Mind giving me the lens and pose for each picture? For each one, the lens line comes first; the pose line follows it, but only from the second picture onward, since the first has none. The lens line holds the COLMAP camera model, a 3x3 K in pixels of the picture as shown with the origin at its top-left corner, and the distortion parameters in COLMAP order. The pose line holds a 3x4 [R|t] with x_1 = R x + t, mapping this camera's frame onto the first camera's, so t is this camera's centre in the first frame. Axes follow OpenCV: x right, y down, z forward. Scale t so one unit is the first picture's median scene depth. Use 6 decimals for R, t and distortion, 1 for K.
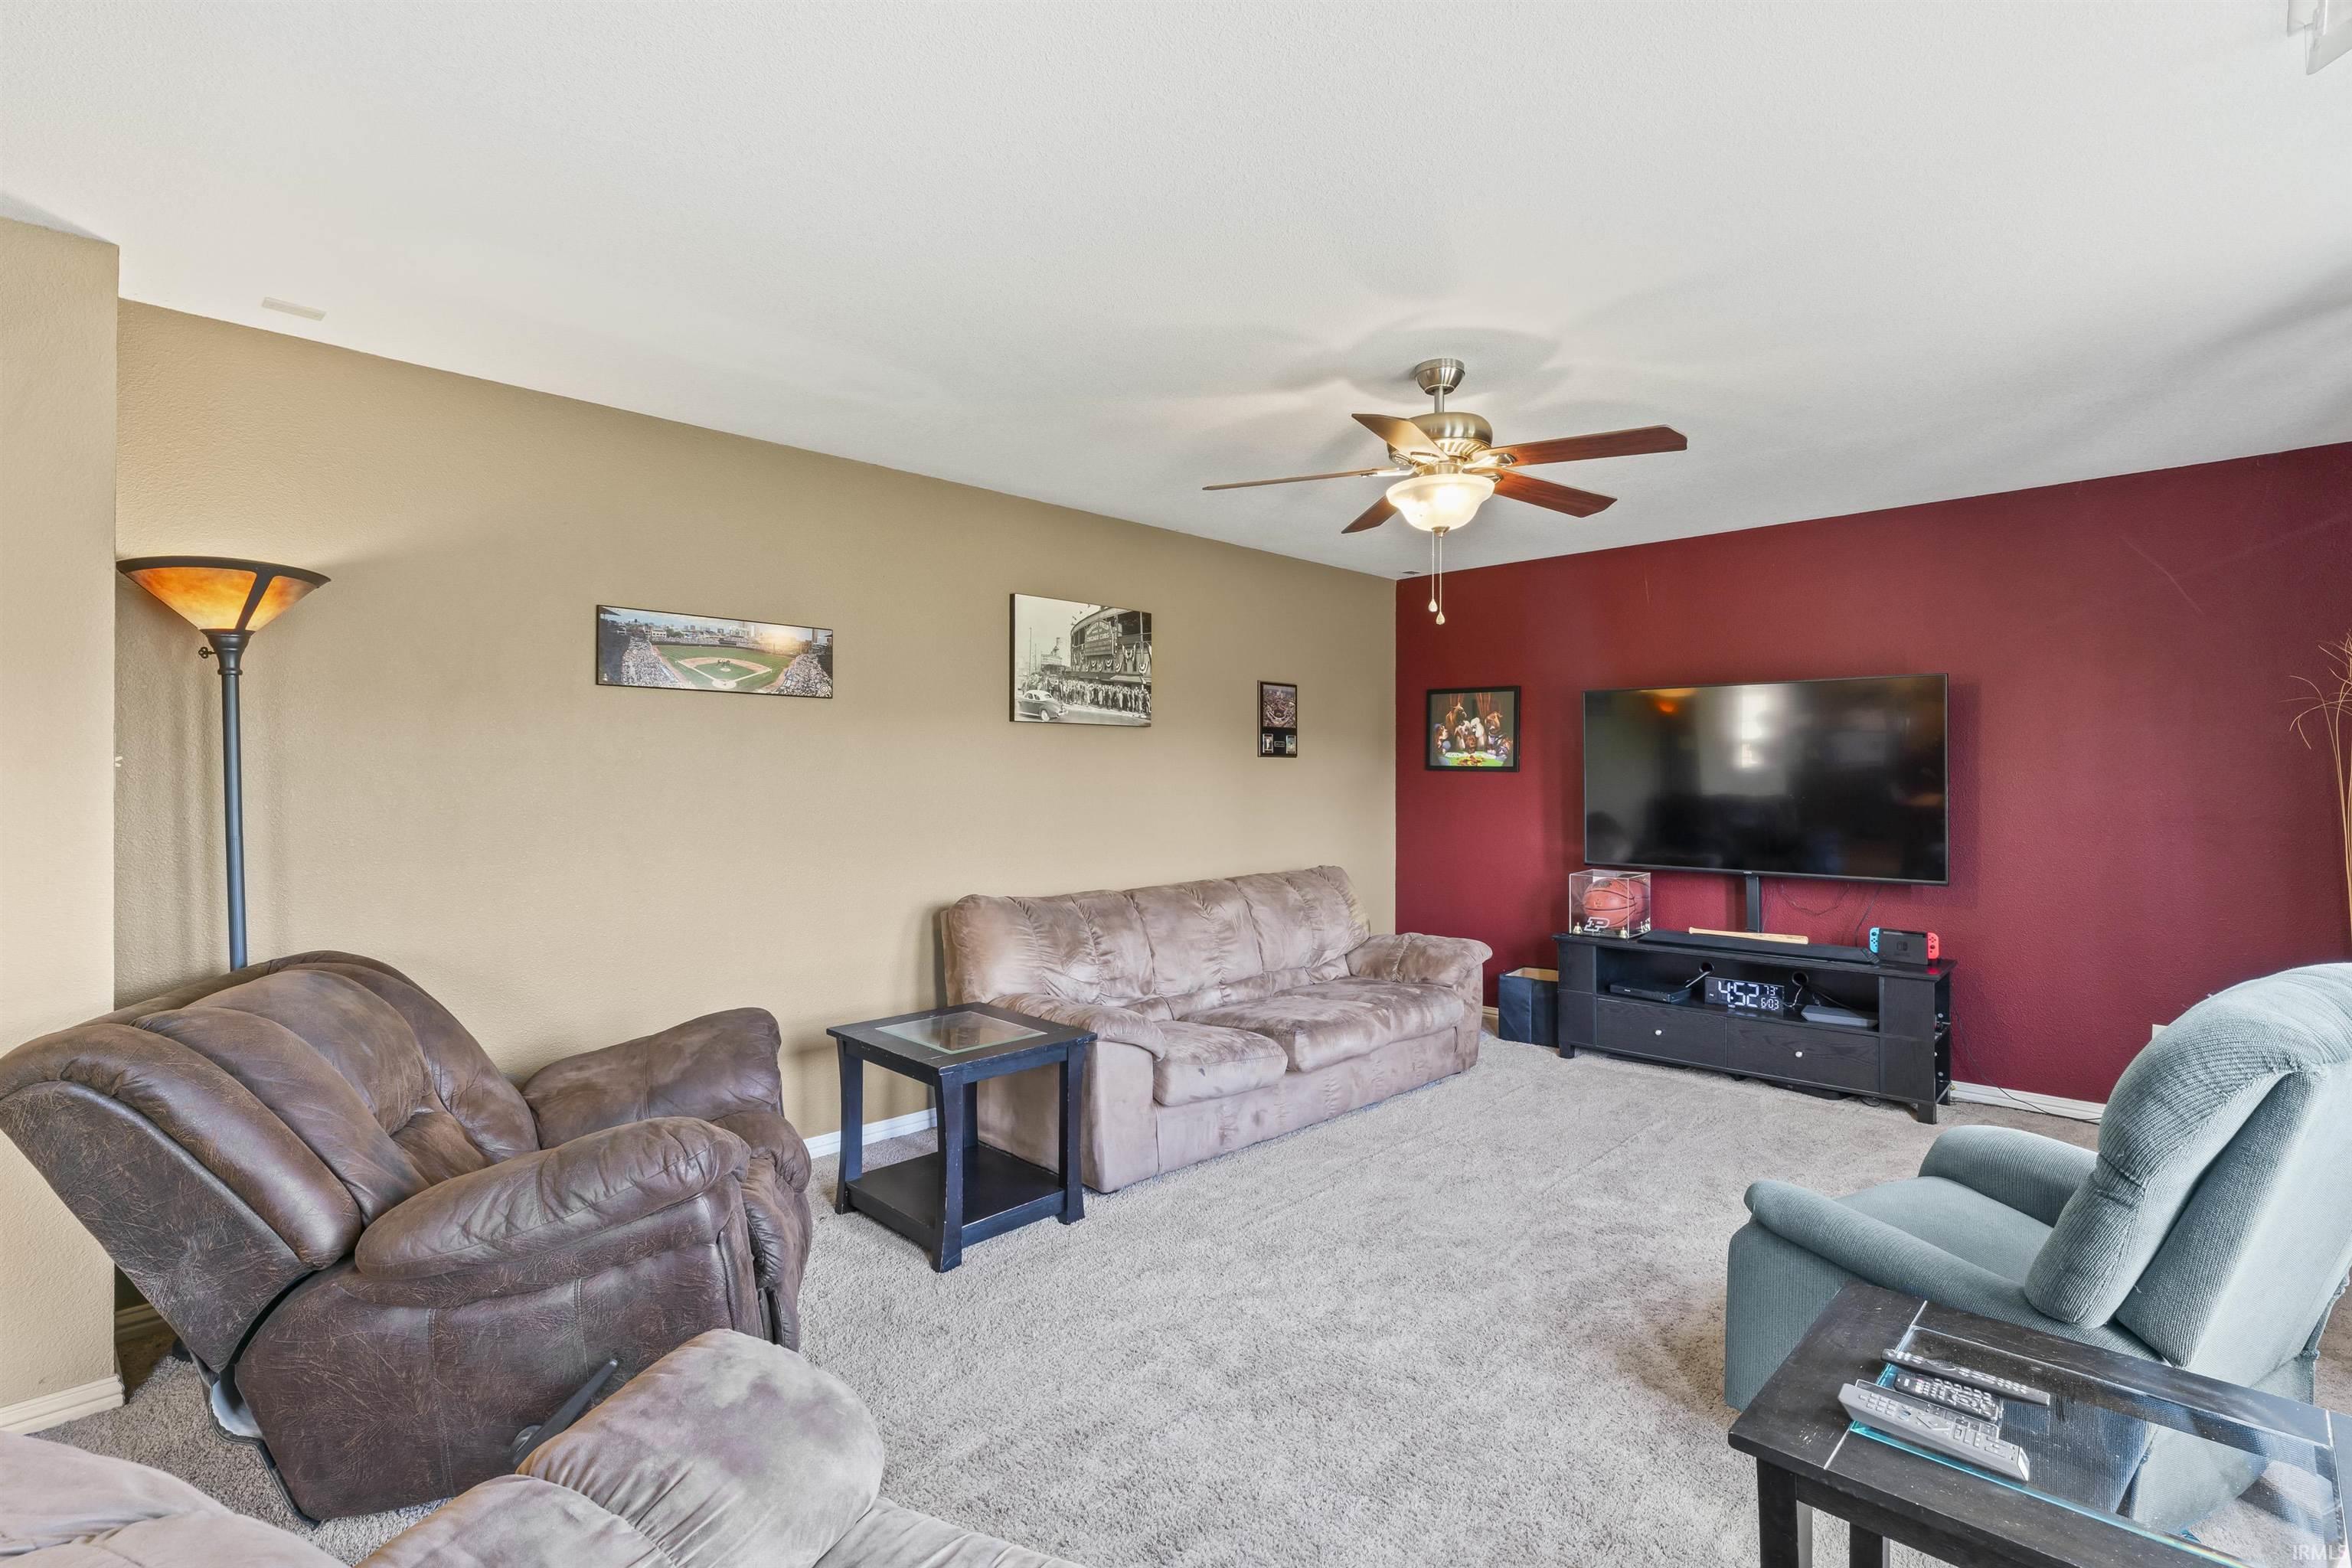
lens RADIAL K [[1082.6, 0, 1176.7], [0, 1082.6, 759.5], [0, 0, 1]] dist [0.000506, 0.000047]
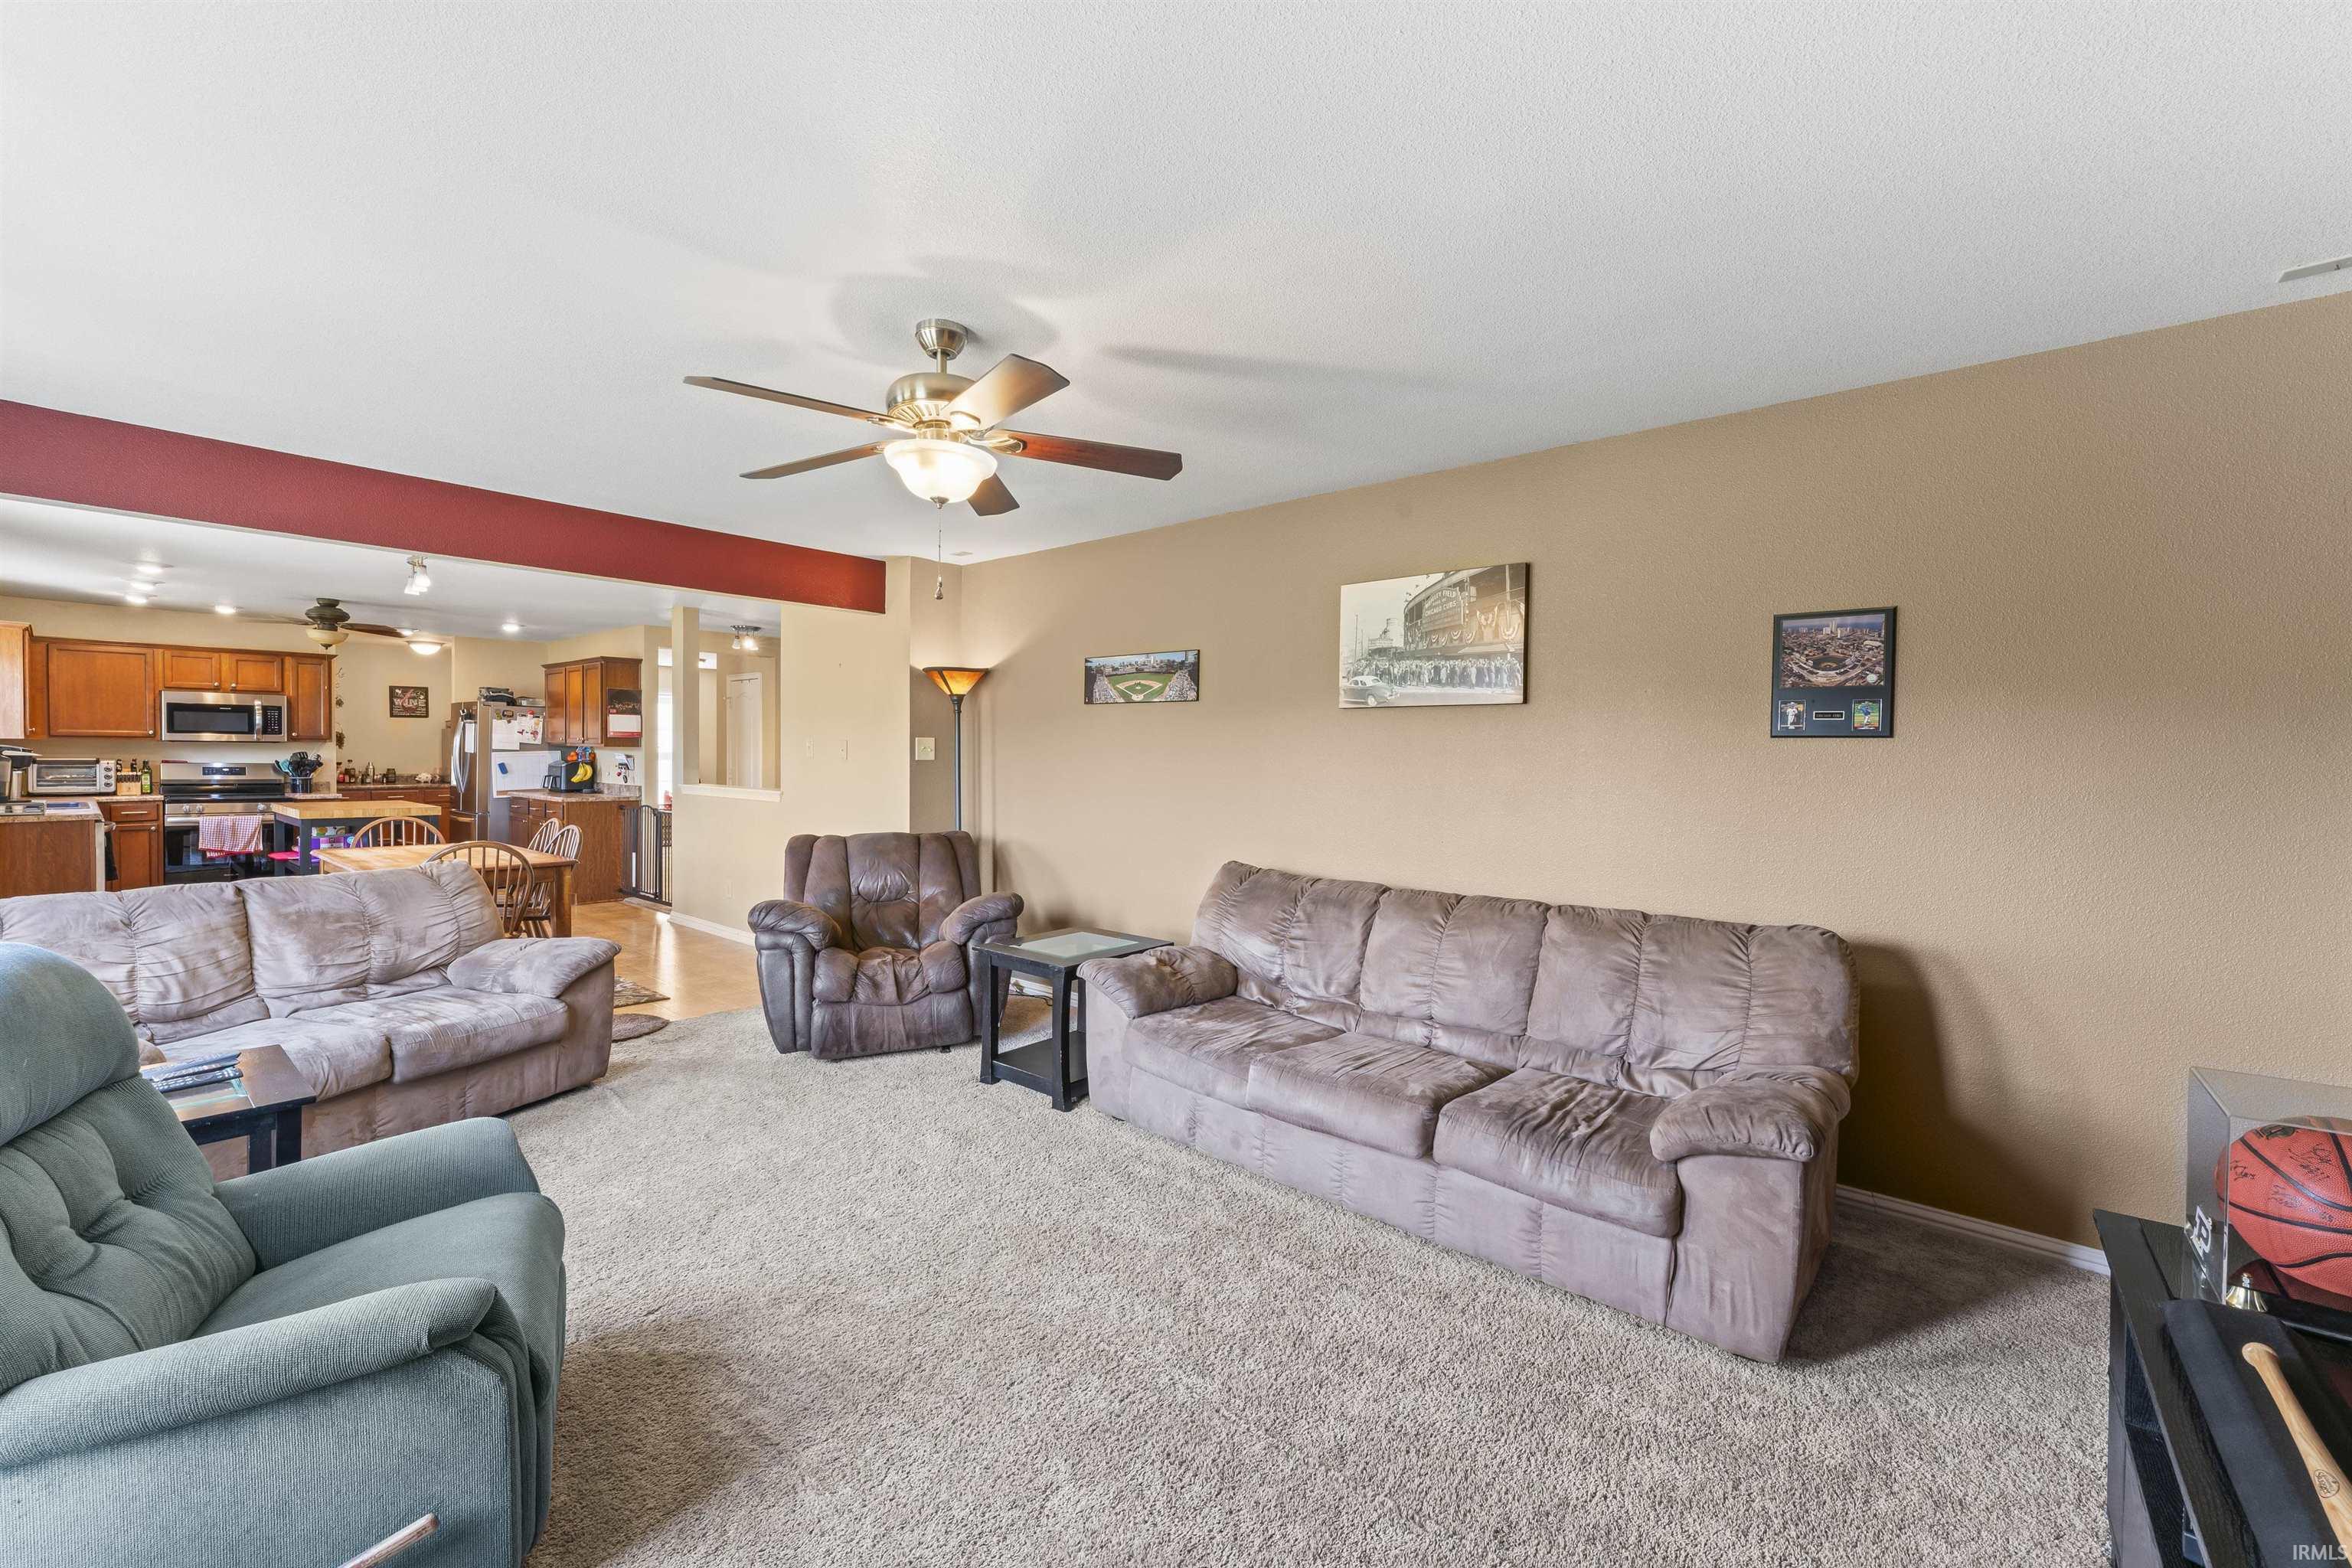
lens RADIAL K [[947.3, 0, 1183.3], [0, 947.3, 764.1], [0, 0, 1]] dist [-0.000974, -0.000014]
pose [[0.082869, 0.008644, -0.996523, 0.712340], [-0.000401, 0.999963, 0.008640, 0.009792], [0.996560, -0.000316, 0.082870, 0.741934]]
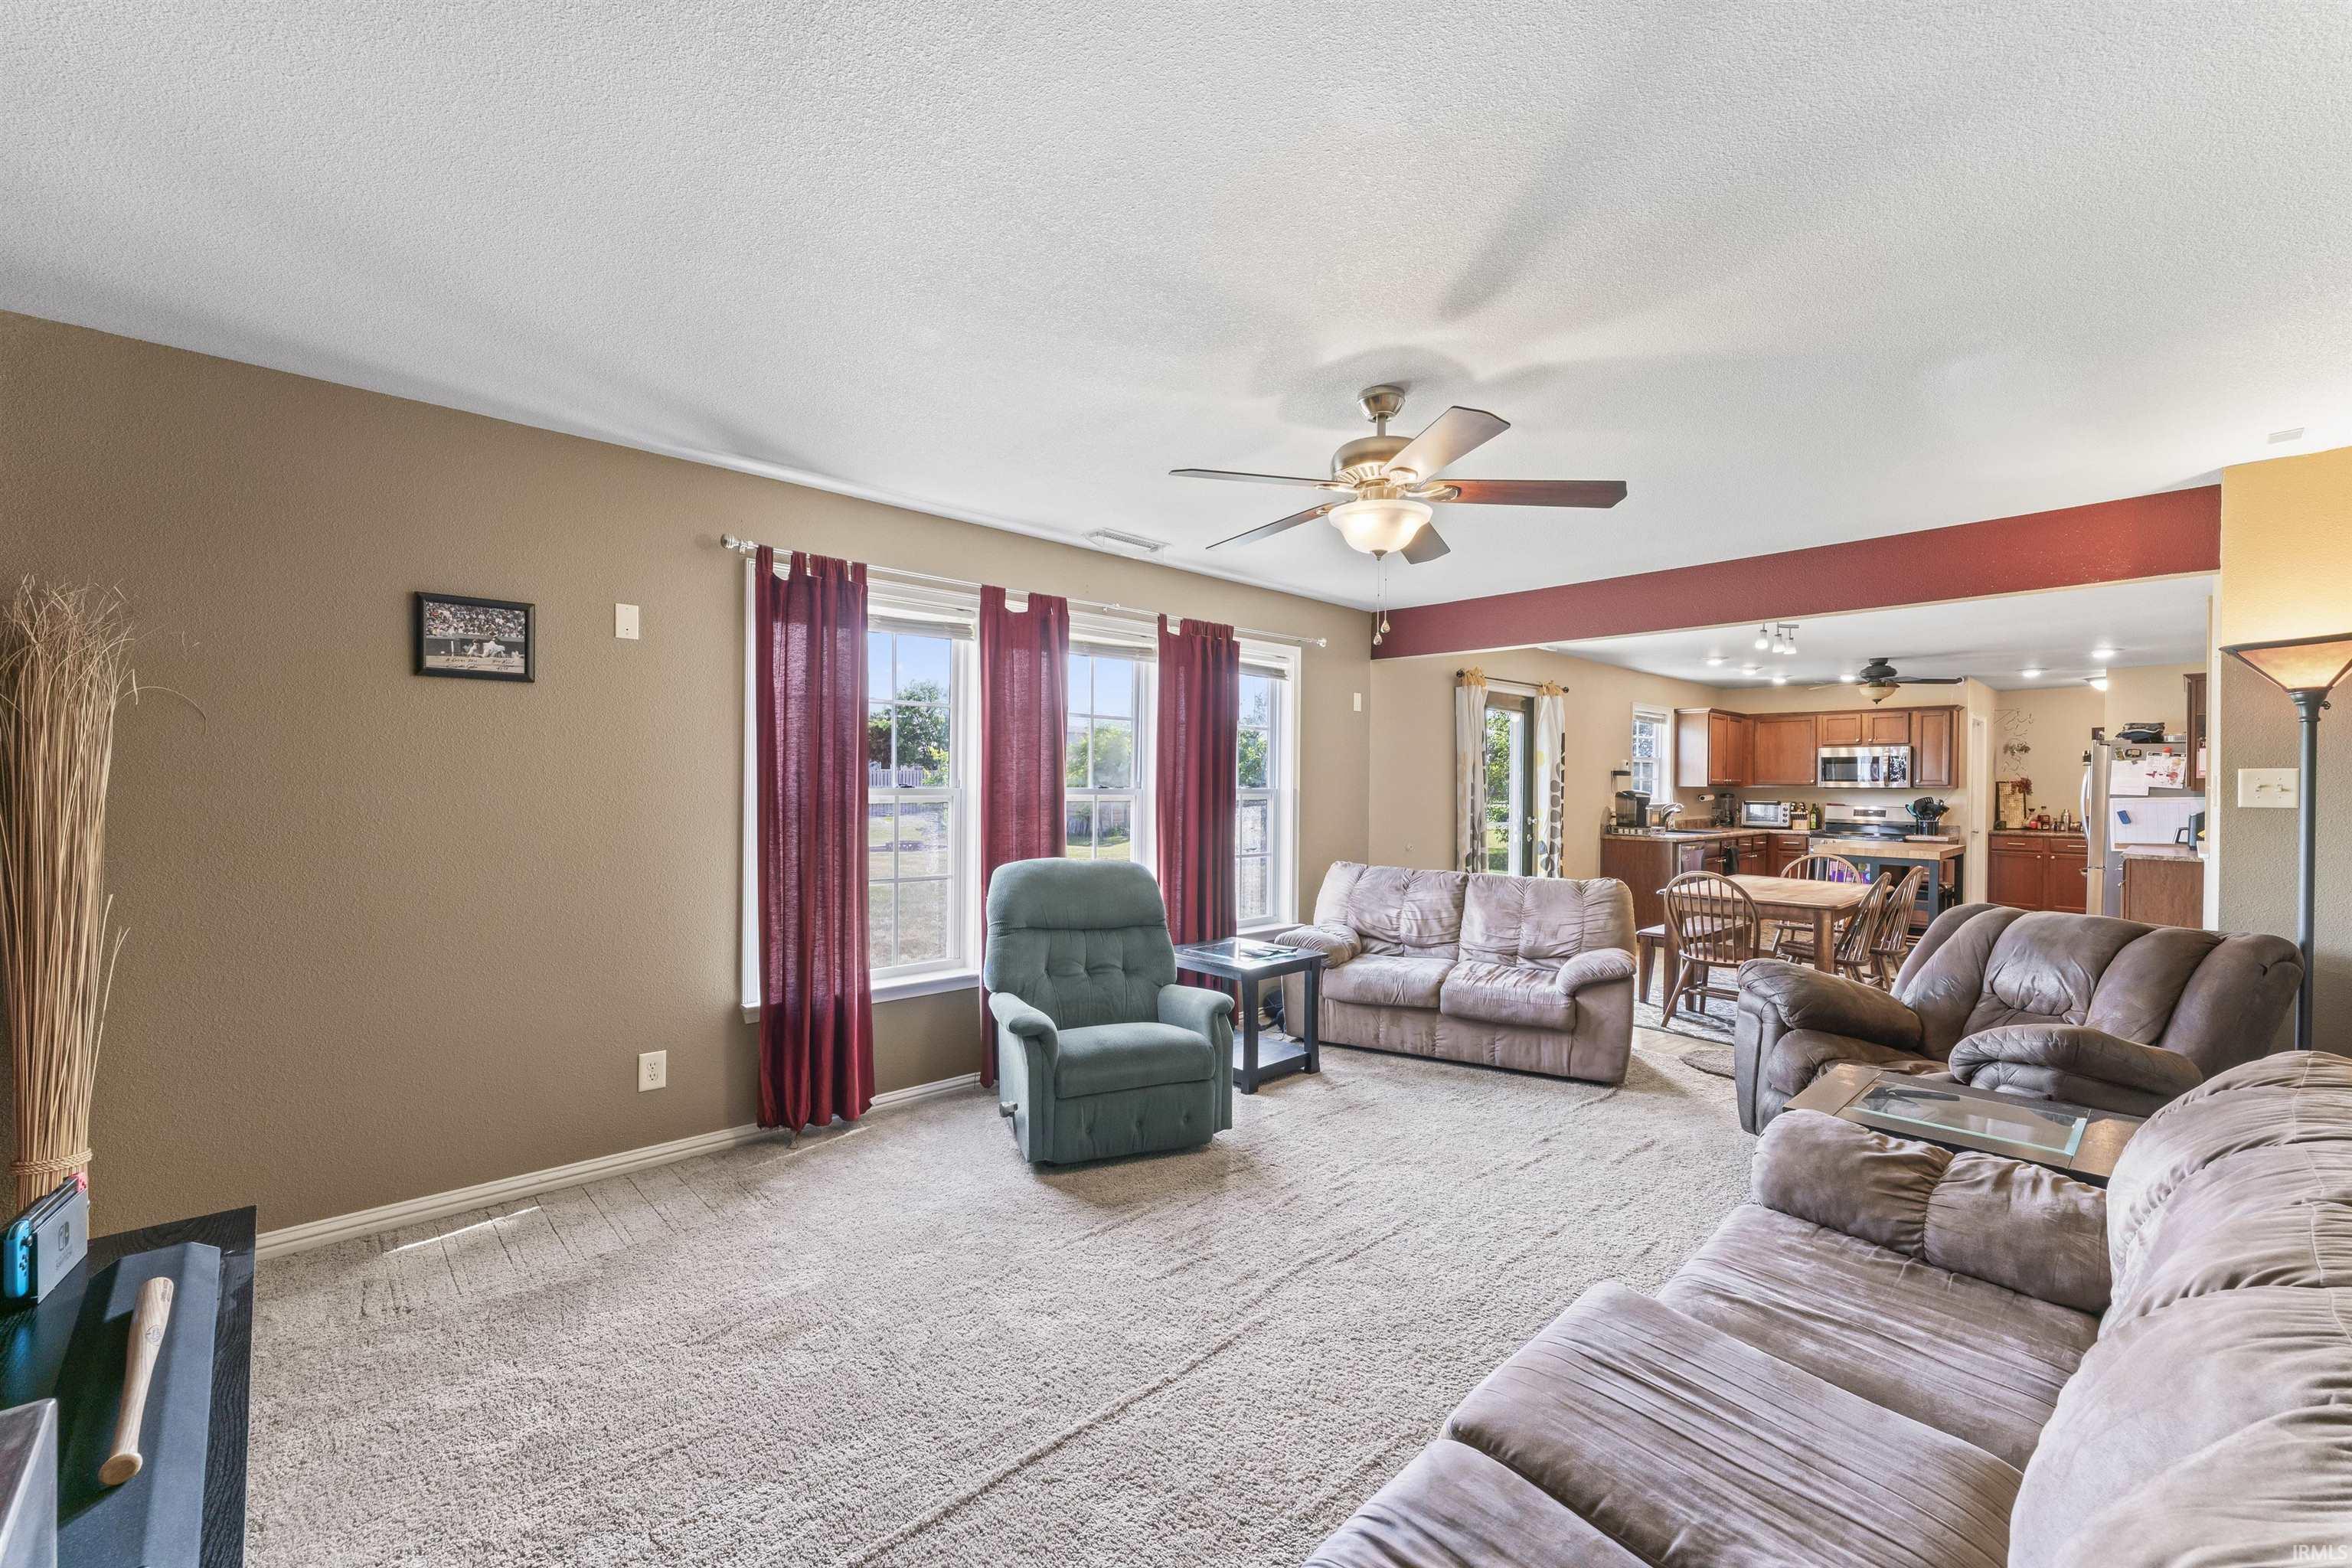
lens RADIAL K [[948.7, 0, 1176.0], [0, 948.7, 784.0], [0, 0, 1]] dist [-0.000591, -0.000083]
pose [[-0.999077, -0.009928, 0.041786, 0.257743], [-0.010403, 0.999884, -0.011165, 0.013536], [-0.041671, -0.011590, -0.999064, 1.238936]]
